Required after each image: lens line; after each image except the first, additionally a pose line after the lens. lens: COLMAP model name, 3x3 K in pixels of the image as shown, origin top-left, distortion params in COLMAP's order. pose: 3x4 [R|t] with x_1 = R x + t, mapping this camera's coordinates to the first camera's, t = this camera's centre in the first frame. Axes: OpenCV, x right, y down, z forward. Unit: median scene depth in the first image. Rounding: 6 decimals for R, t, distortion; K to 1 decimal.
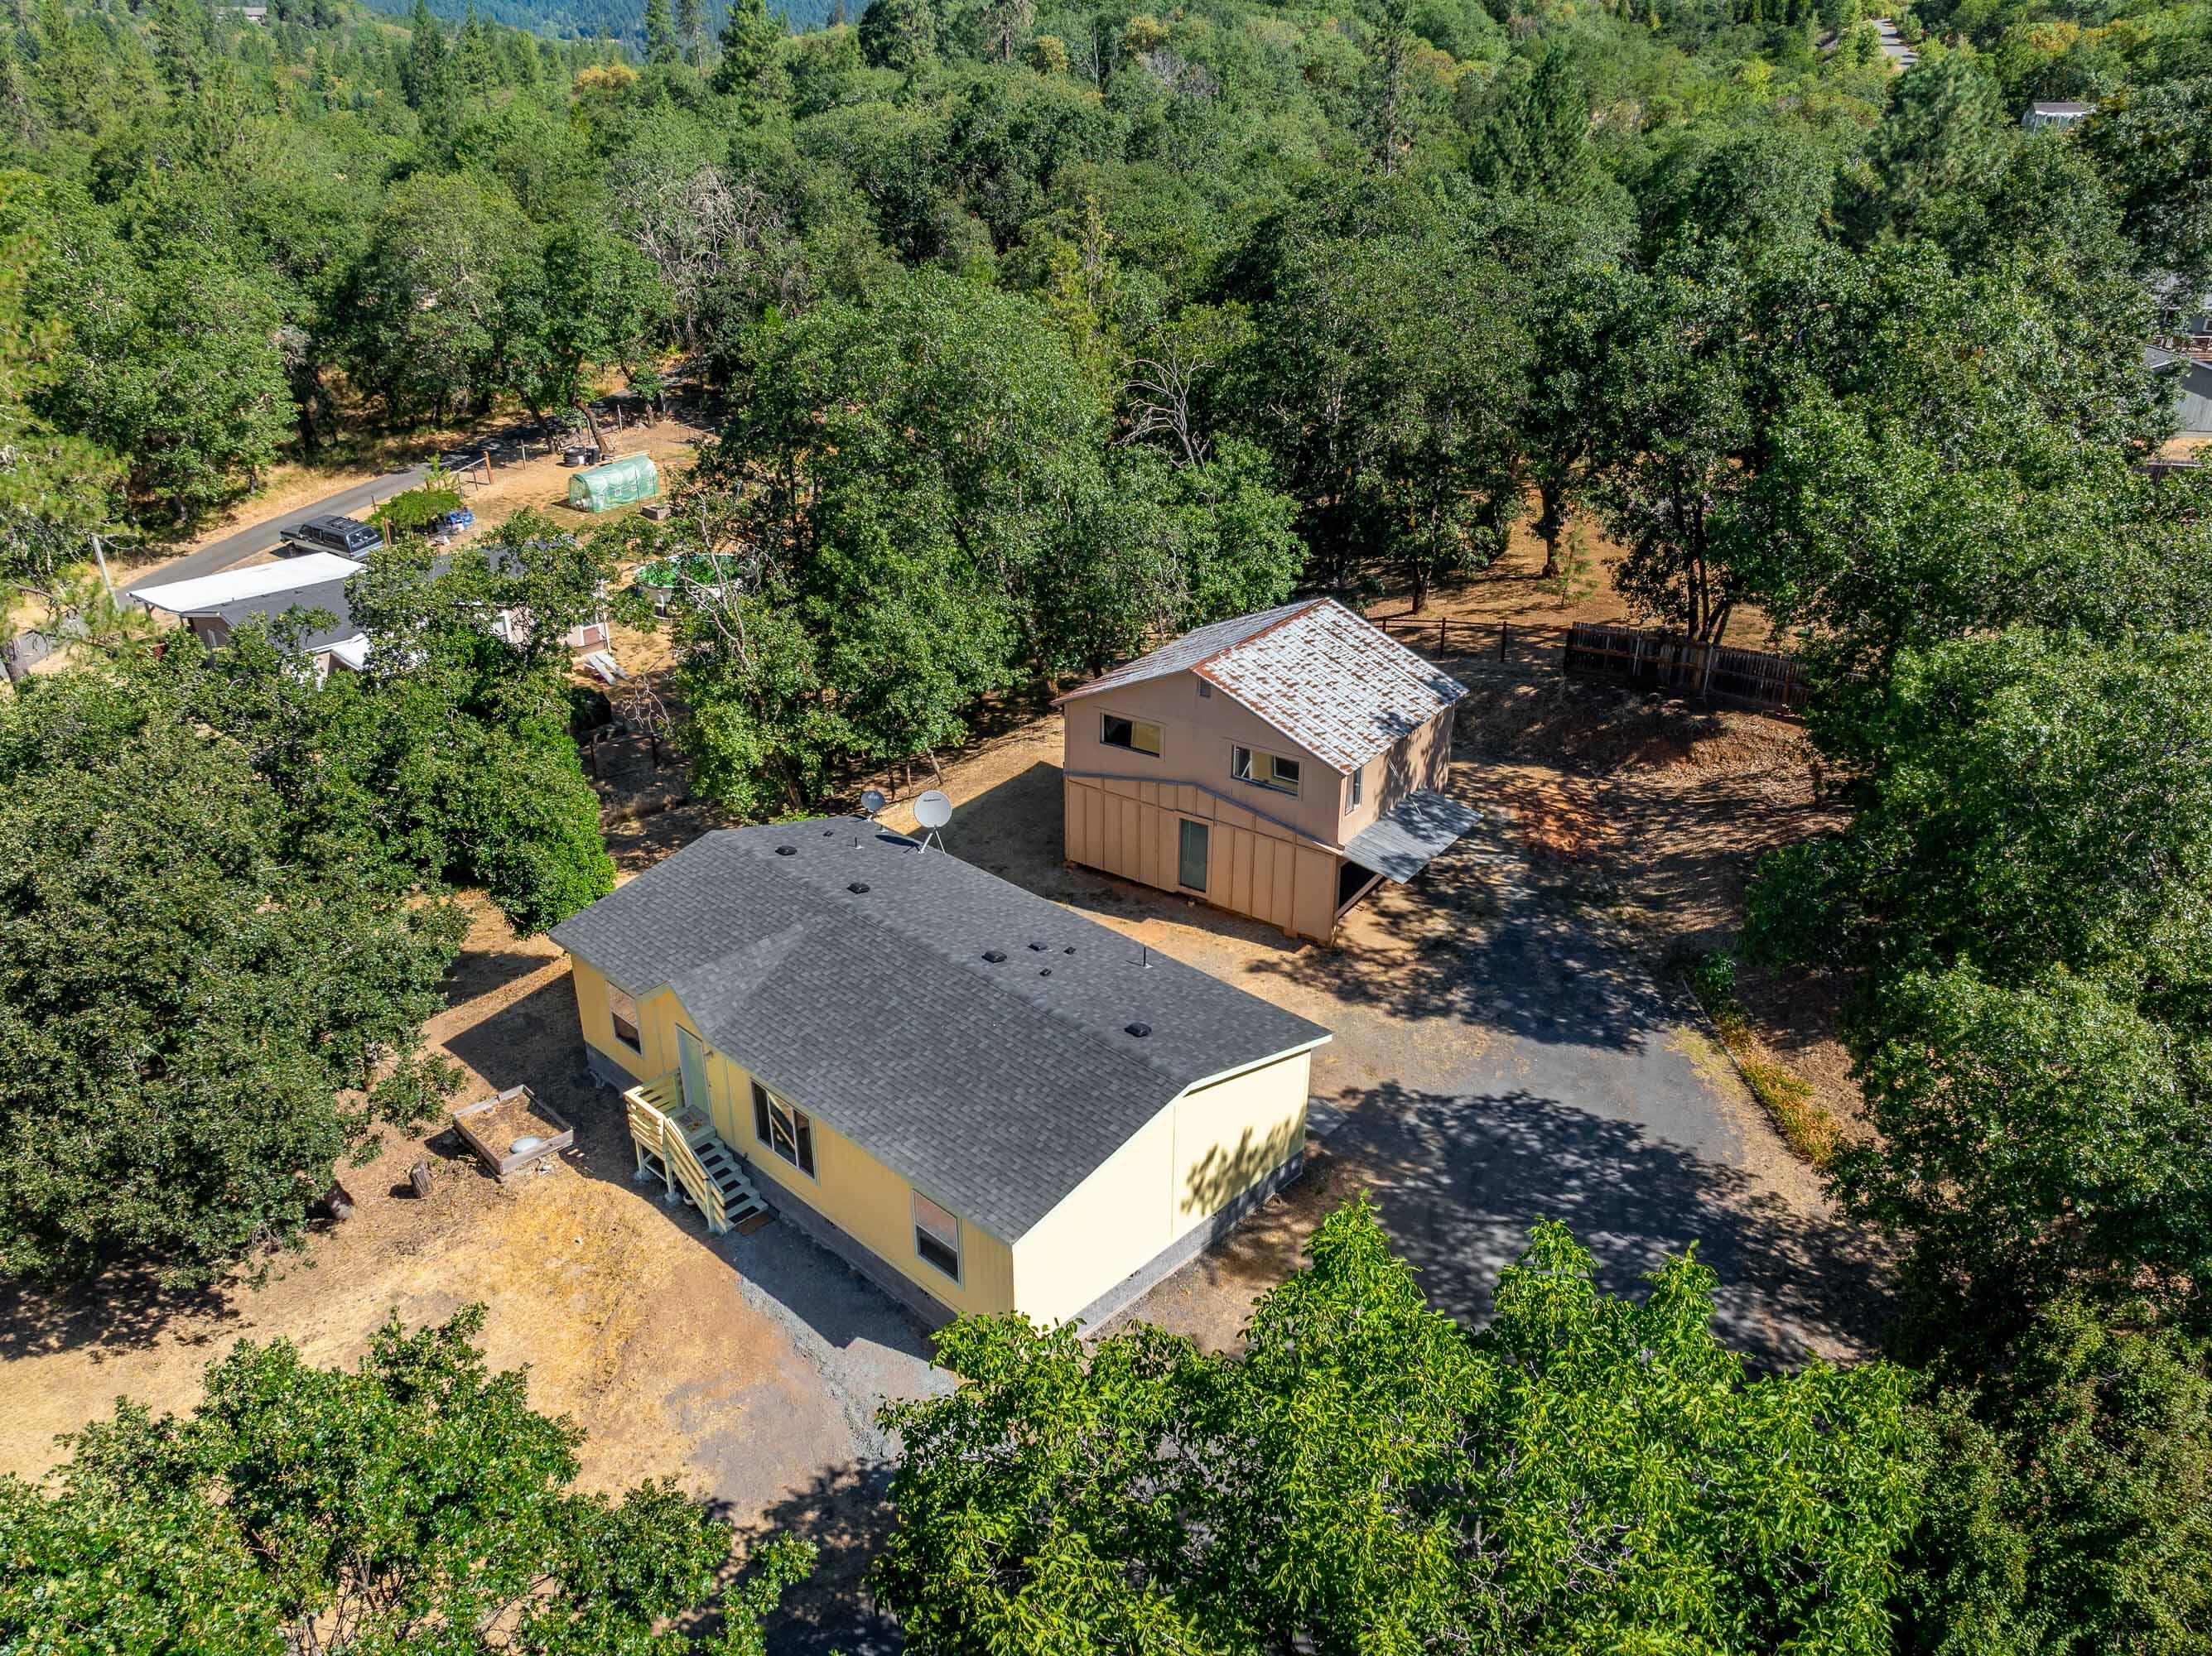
lens RADIAL K [[1560.6, 0, 1107.5], [0, 1560.6, 825.9], [0, 0, 1]] dist [0.009772, 0.001296]
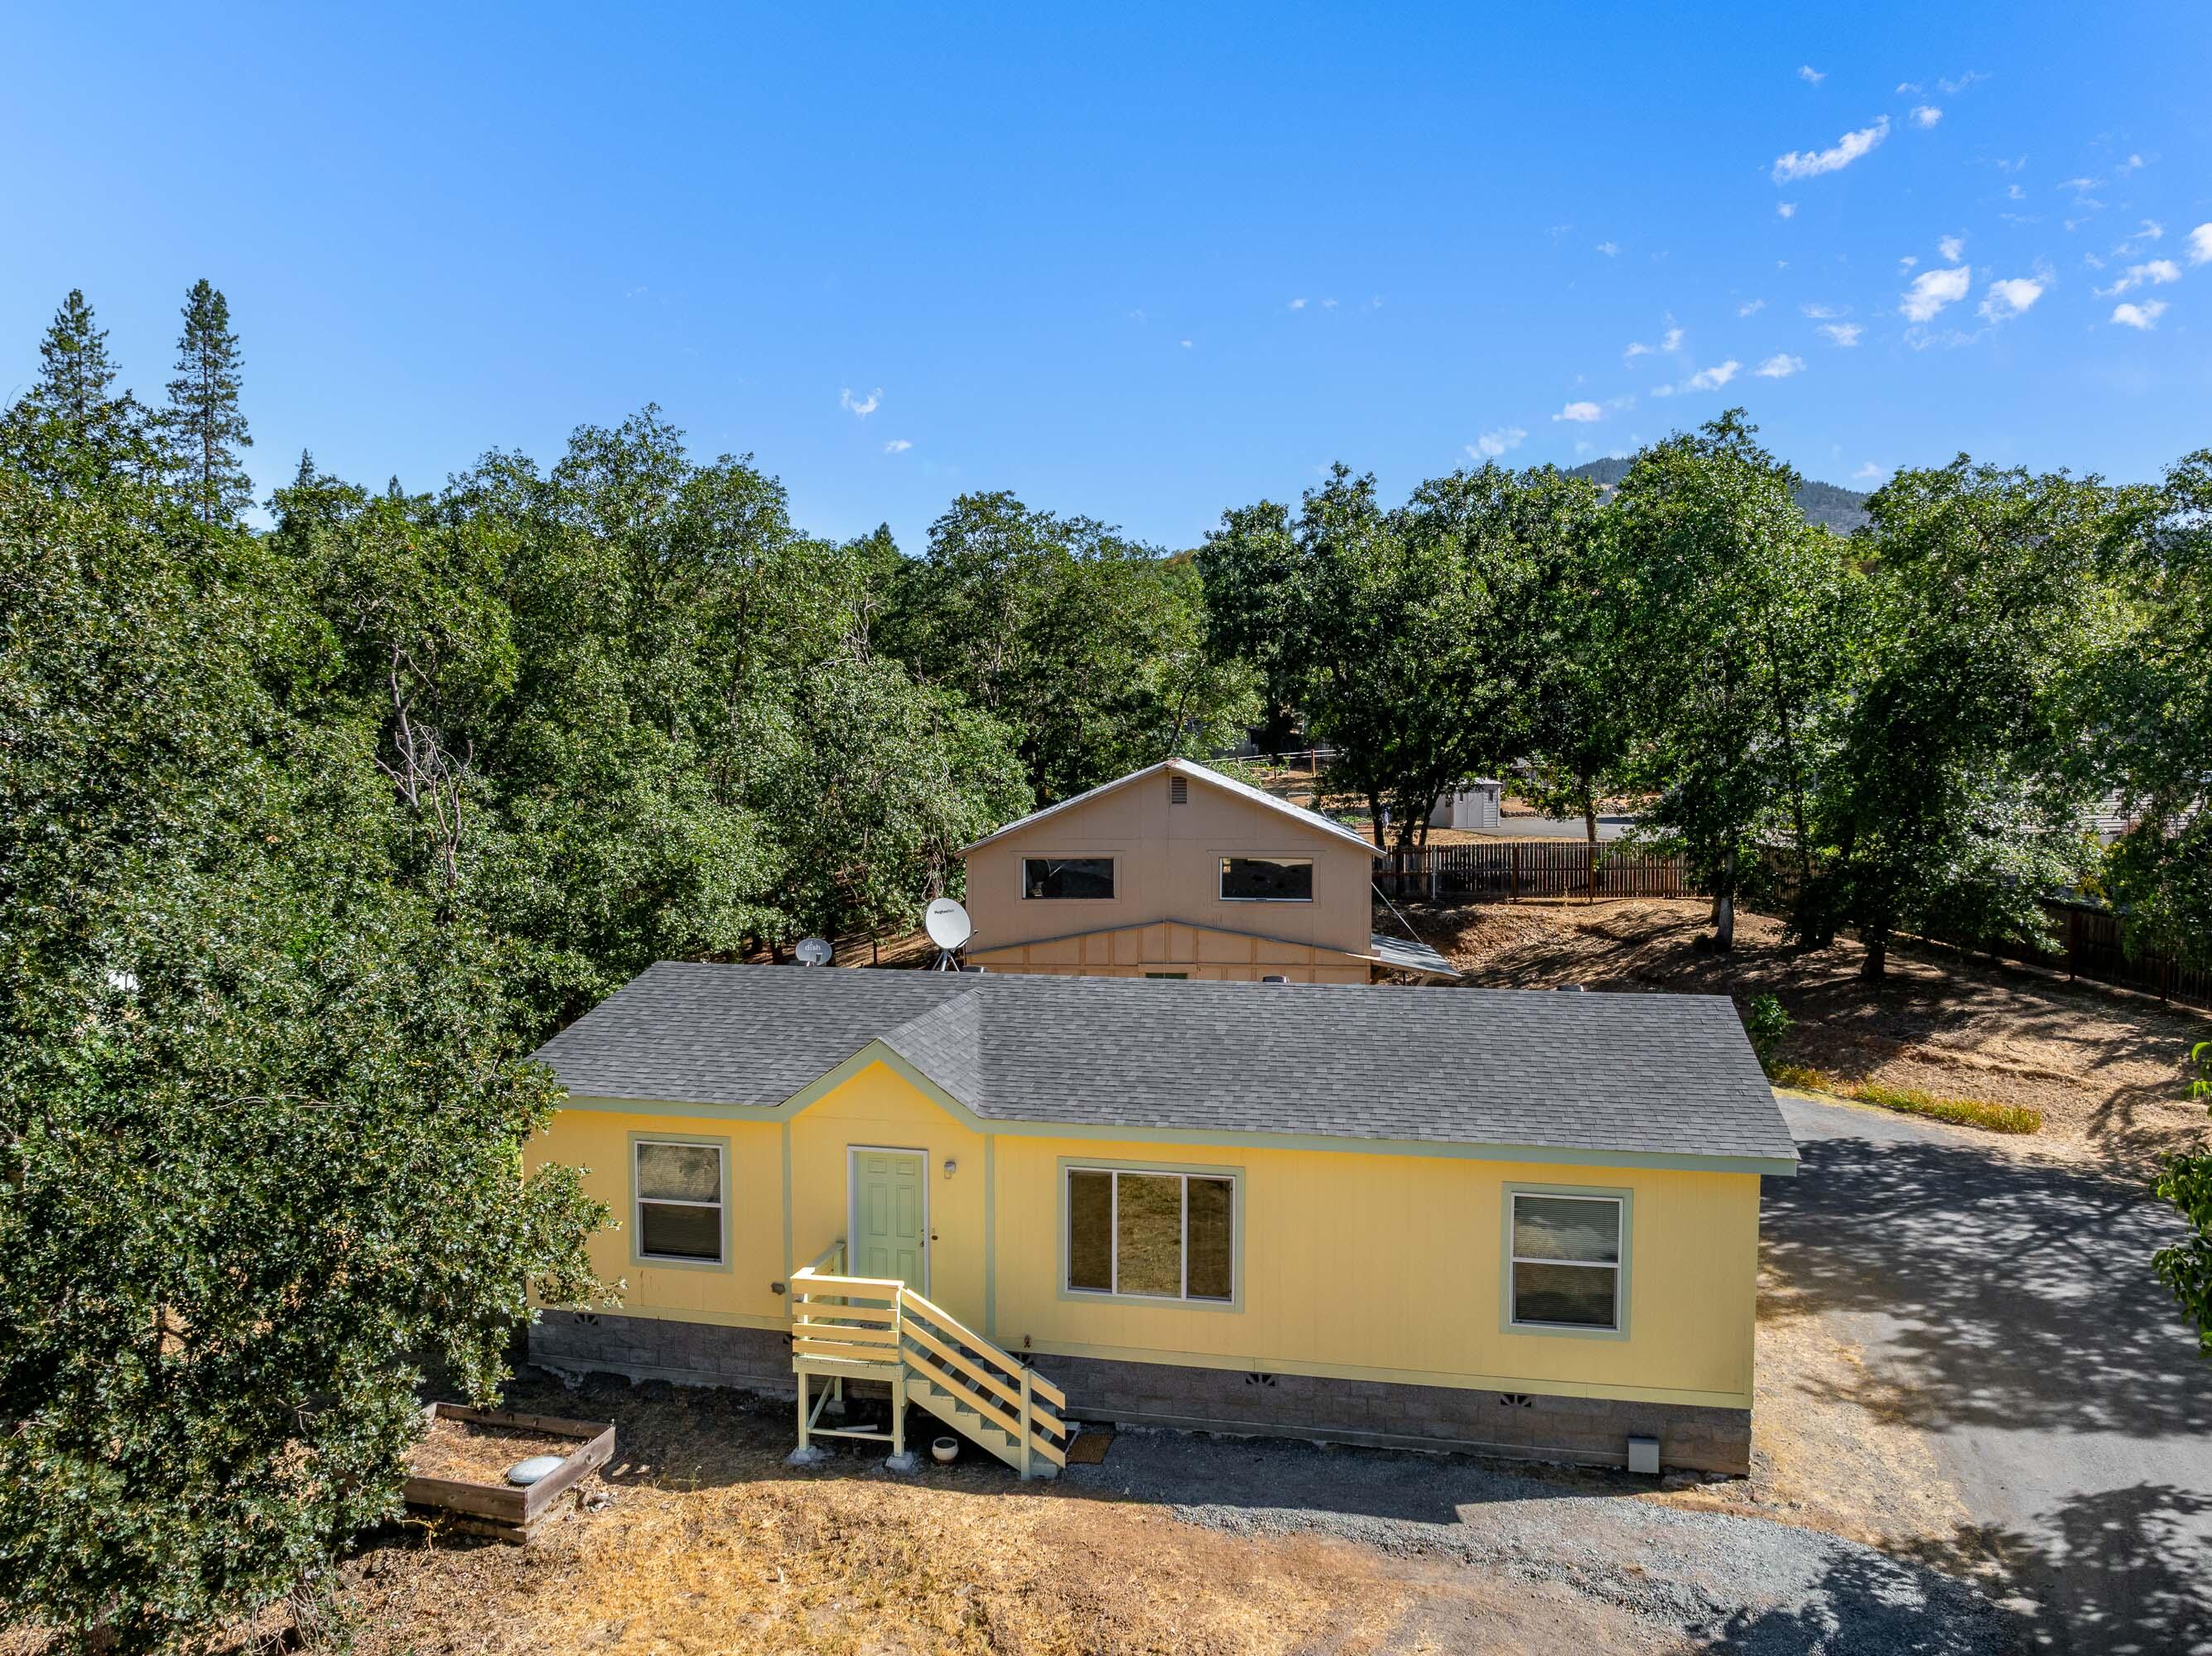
lens RADIAL K [[1560.6, 0, 1106.2], [0, 1560.6, 828.9], [0, 0, 1]] dist [0.009772, 0.001296]
pose [[0.831553, -0.003042, 0.555438, -0.526412], [0.222340, 0.918197, -0.327840, 0.234190], [-0.509004, 0.396113, 0.764205, 0.479215]]
